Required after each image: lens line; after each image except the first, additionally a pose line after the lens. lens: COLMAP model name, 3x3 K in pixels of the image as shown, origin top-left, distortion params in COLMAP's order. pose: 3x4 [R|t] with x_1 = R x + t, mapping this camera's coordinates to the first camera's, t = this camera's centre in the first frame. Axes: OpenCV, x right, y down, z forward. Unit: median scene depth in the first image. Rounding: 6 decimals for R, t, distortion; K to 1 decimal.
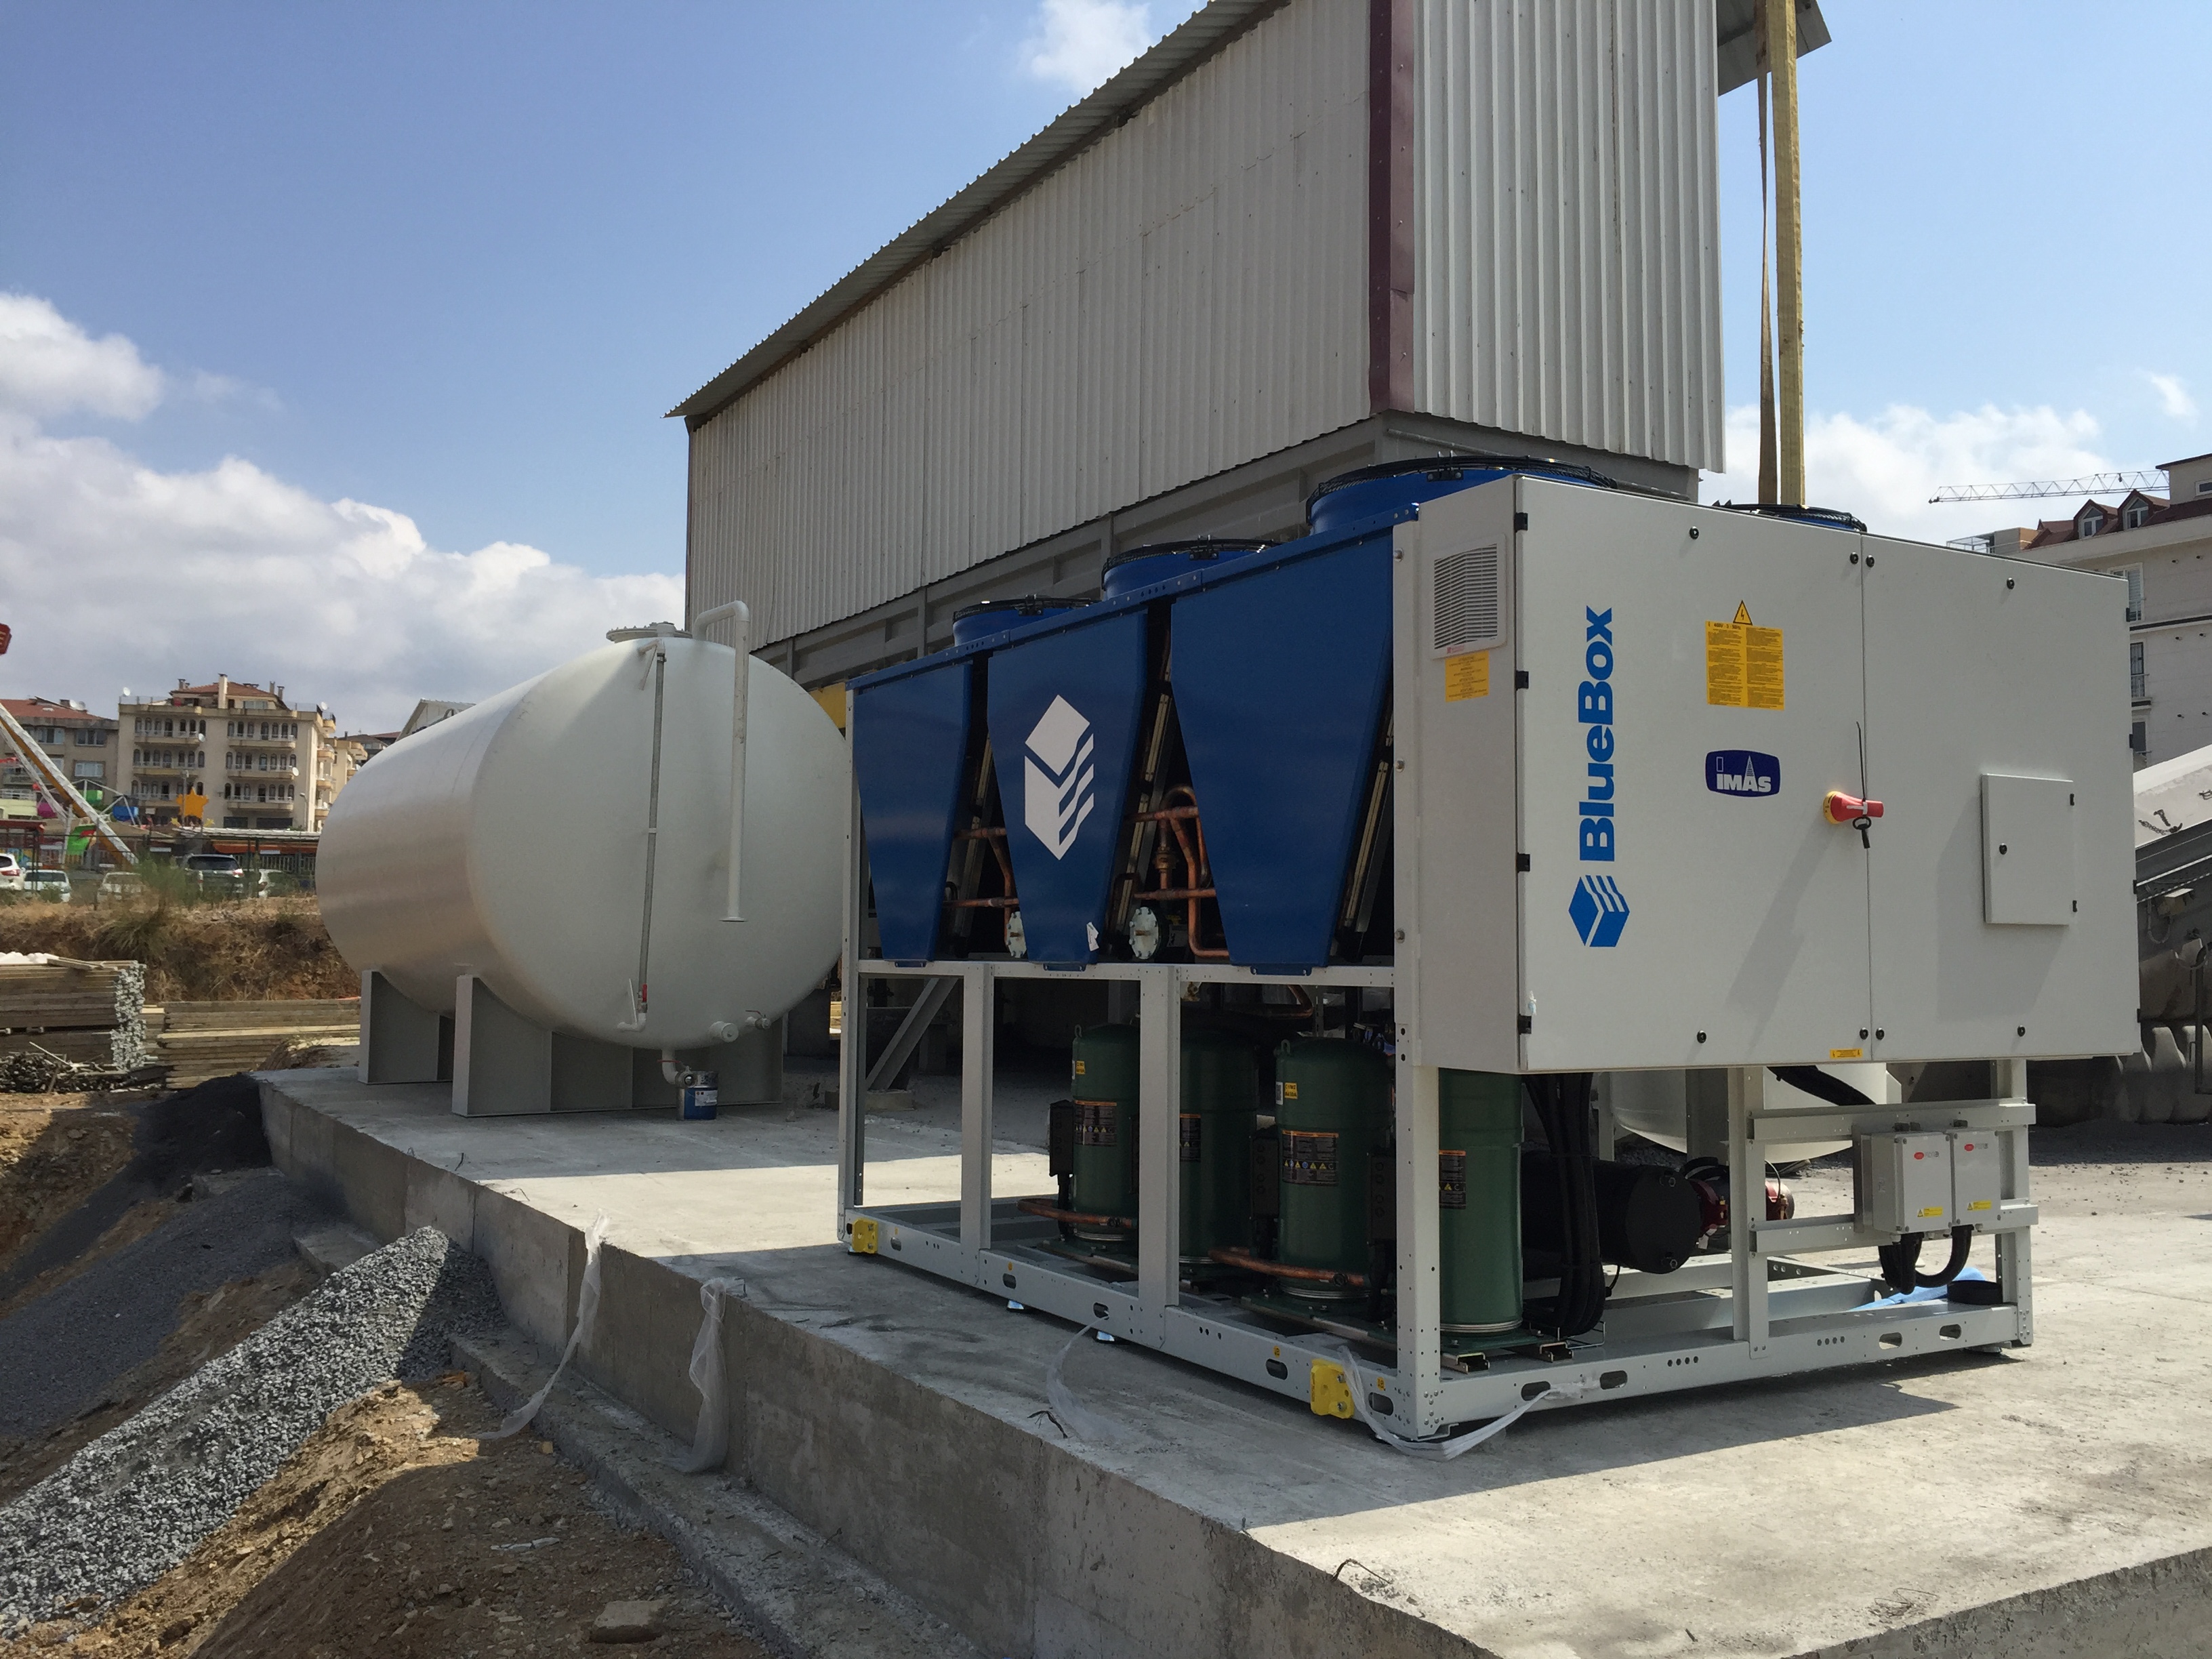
lens RADIAL K [[1881.1, 0, 1114.6], [0, 1881.1, 818.8], [0, 0, 1]] dist [0.048236, -0.063375]
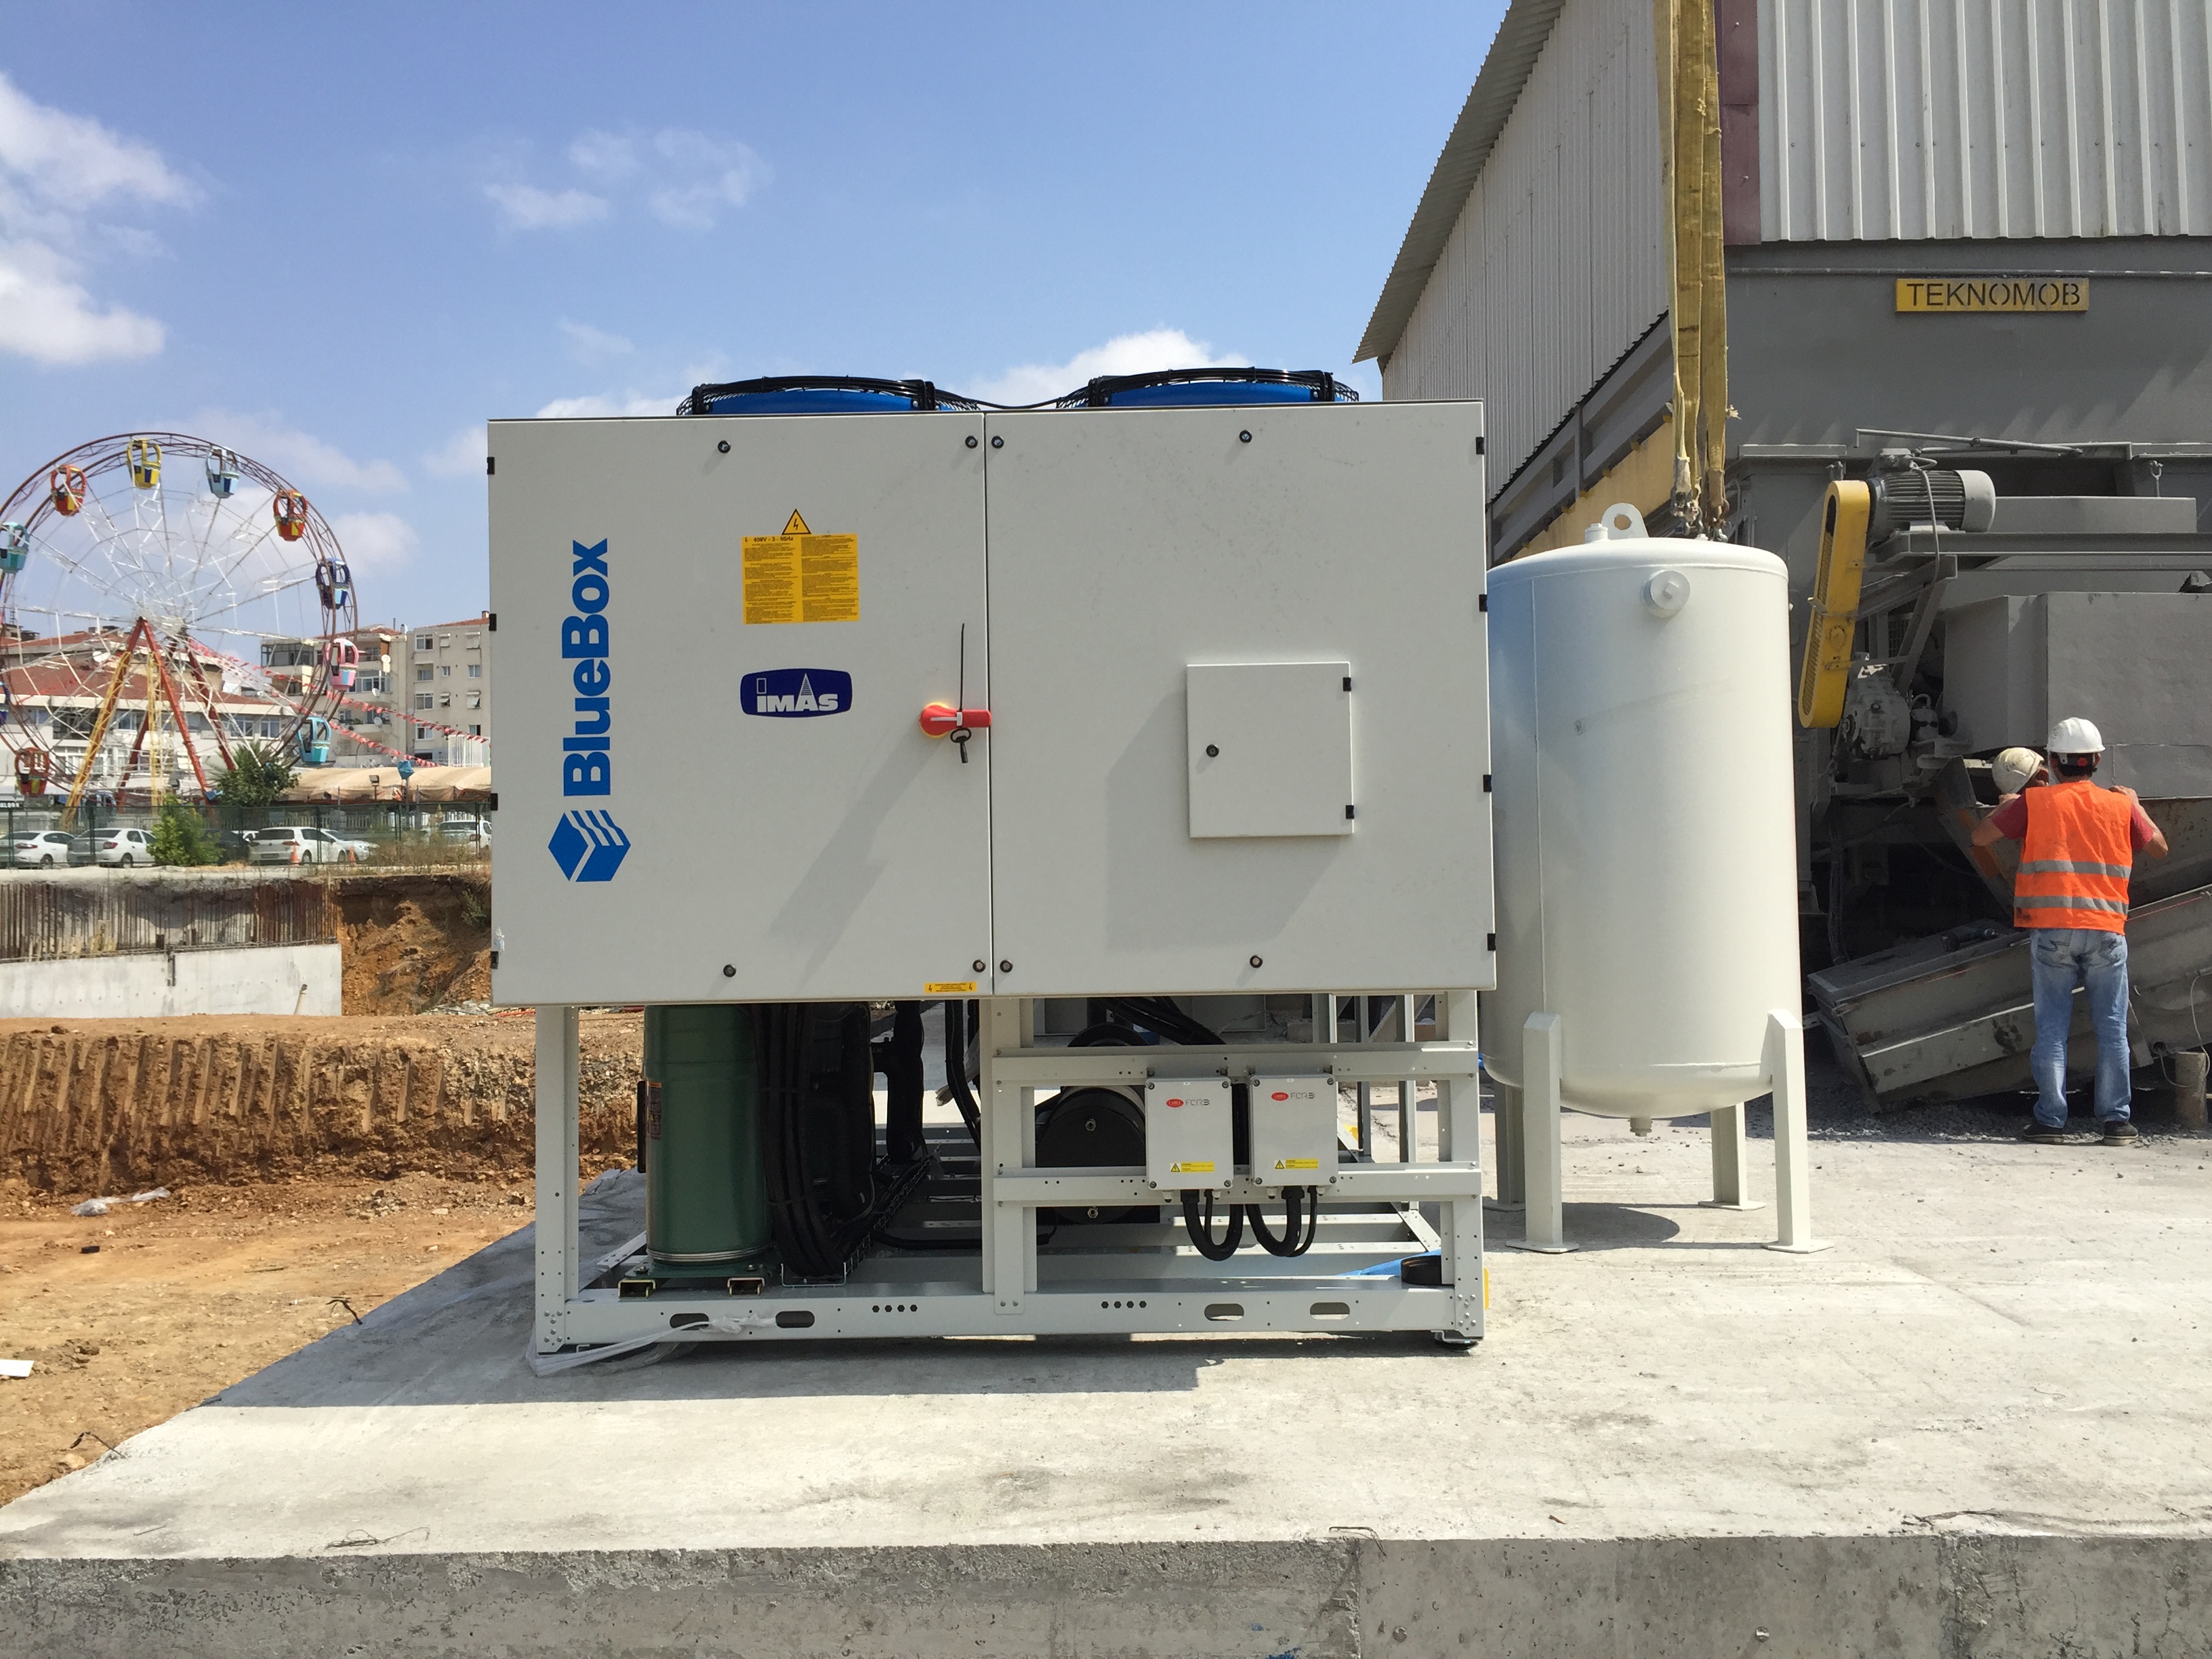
lens RADIAL K [[1881.1, 0, 1105.6], [0, 1881.1, 811.7], [0, 0, 1]] dist [0.048236, -0.063375]
pose [[0.859006, -0.043107, -0.510148, 0.952321], [0.060591, 0.998006, 0.017694, 0.028289], [0.508368, -0.046110, 0.859905, 0.266653]]
